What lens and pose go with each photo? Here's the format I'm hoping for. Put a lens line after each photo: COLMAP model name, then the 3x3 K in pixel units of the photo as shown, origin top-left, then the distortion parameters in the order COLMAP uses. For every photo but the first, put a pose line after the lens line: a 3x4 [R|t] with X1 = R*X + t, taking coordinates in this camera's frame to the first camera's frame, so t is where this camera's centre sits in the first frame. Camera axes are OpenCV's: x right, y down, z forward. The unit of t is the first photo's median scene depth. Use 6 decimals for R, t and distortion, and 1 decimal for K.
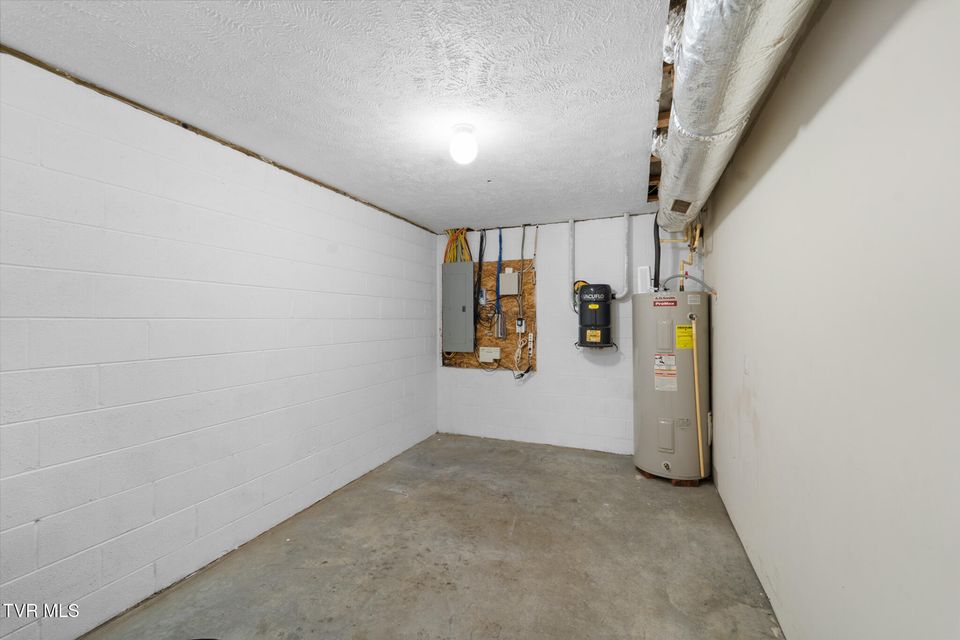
lens RADIAL K [[386.1, 0, 482.2], [0, 386.1, 320.3], [0, 0, 1]] dist [-0.000506, -0.001421]
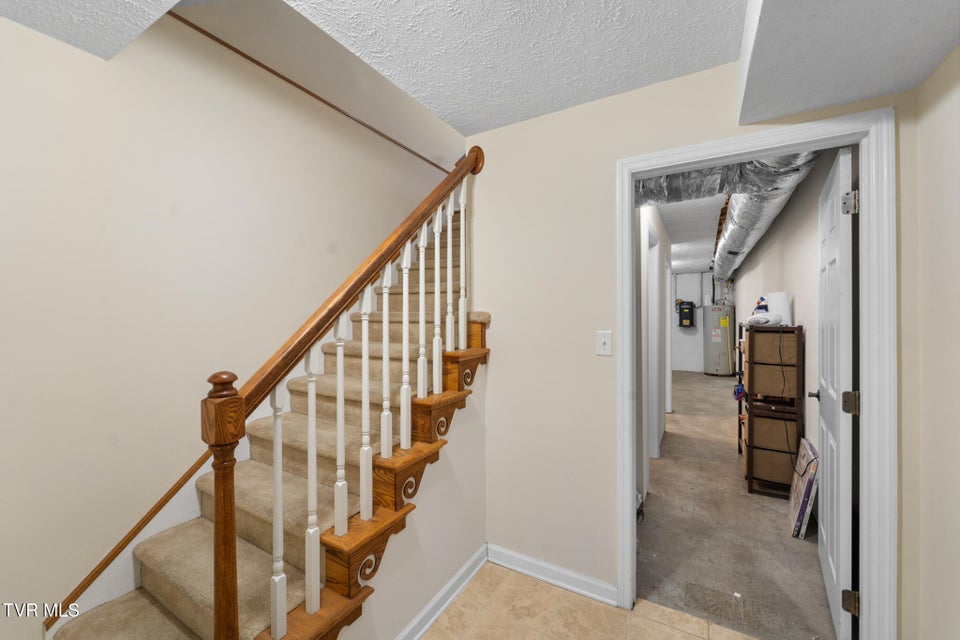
lens RADIAL K [[386.1, 0, 478.0], [0, 386.1, 320.5], [0, 0, 1]] dist [-0.000506, -0.001421]
pose [[0.992693, -0.001185, -0.120658, -0.740393], [0.002878, 0.999900, 0.013856, -0.010289], [0.120629, -0.014102, 0.992597, -1.624362]]
